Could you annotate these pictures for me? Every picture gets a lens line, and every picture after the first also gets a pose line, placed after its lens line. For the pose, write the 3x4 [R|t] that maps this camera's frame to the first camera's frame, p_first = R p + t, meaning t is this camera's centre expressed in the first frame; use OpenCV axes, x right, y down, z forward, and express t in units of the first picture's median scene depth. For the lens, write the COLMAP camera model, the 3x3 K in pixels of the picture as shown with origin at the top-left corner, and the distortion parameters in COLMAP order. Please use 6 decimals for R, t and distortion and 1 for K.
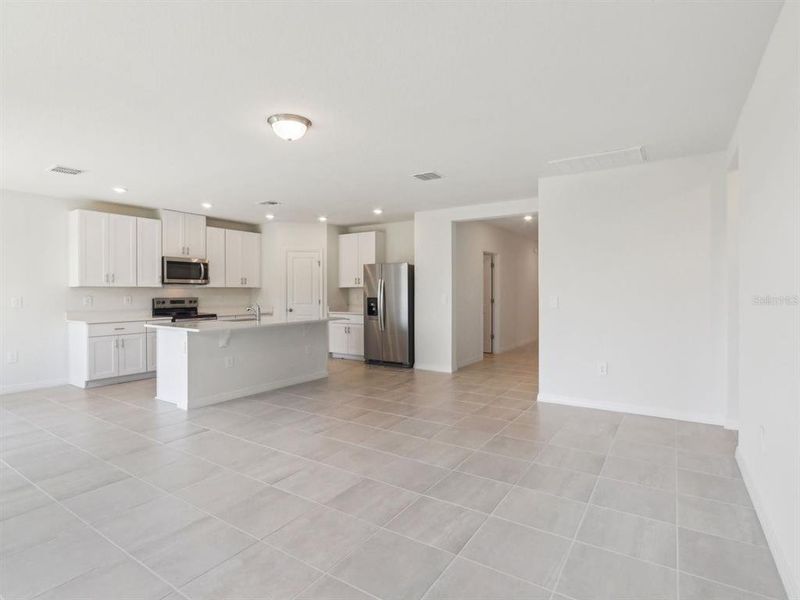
lens RADIAL K [[426.7, 0, 383.9], [0, 426.7, 287.9], [0, 0, 1]] dist [-0.000601, -0.000369]
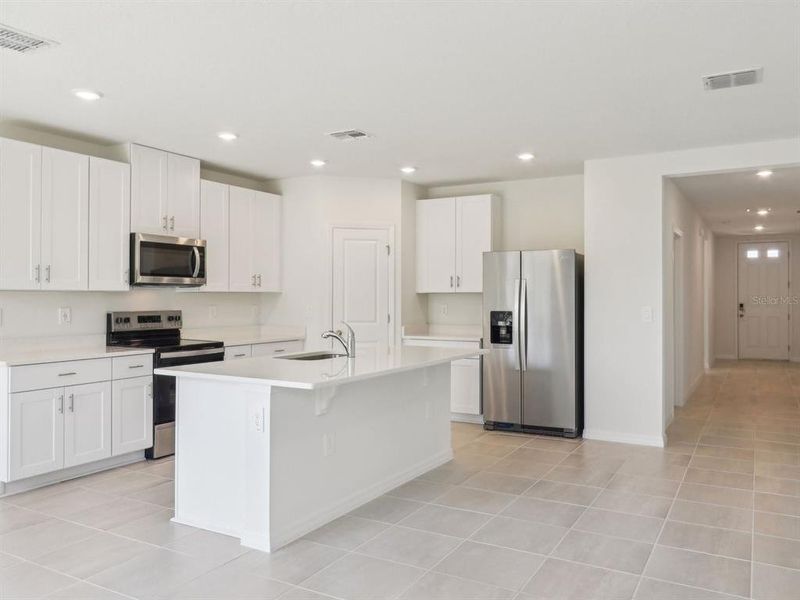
lens RADIAL K [[644.7, 0, 392.2], [0, 644.7, 283.2], [0, 0, 1]] dist [-0.019281, 0.024238]
pose [[0.996647, 0.005186, 0.081651, -0.254920], [-0.004076, 0.999897, -0.013762, -0.002094], [-0.081714, 0.013383, 0.996566, 0.181183]]
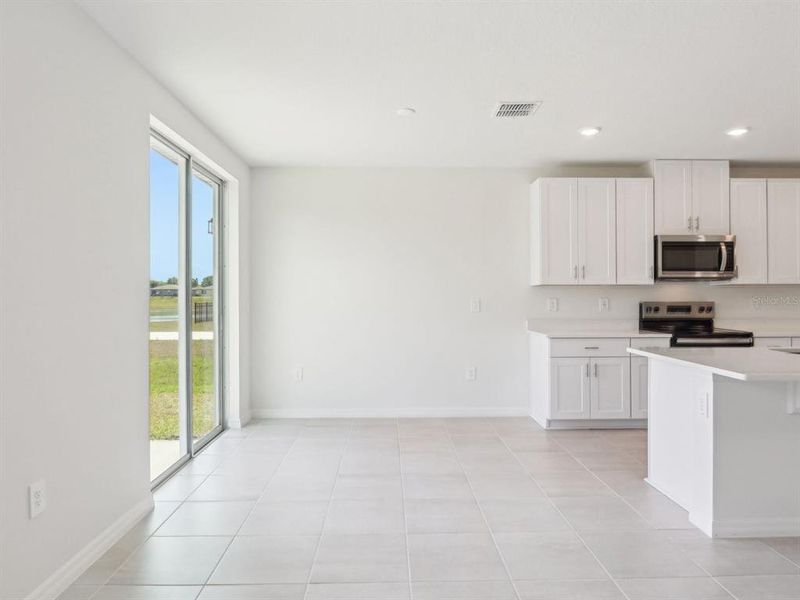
lens RADIAL K [[496.0, 0, 396.3], [0, 496.0, 296.9], [0, 0, 1]] dist [-0.014771, 0.000479]
pose [[0.580676, 0.002780, -0.814130, -0.145917], [0.006514, 0.999946, 0.008061, 0.007328], [0.814109, -0.009984, 0.580626, 0.263079]]
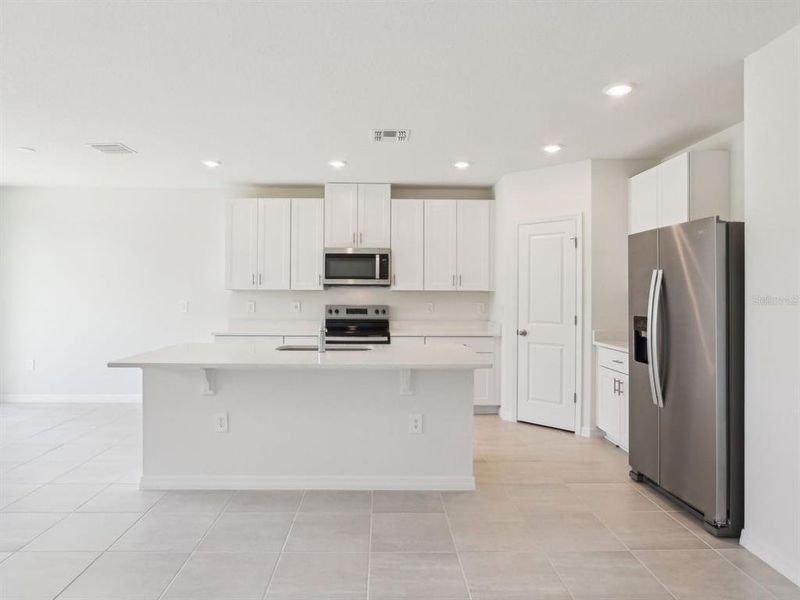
lens RADIAL K [[496.0, 0, 392.9], [0, 496.0, 287.6], [0, 0, 1]] dist [-0.014771, 0.000479]
pose [[0.578987, -0.003227, -0.815331, 0.227738], [-0.000294, 0.999991, -0.004167, -0.002986], [0.815337, 0.002652, 0.578981, 0.586935]]
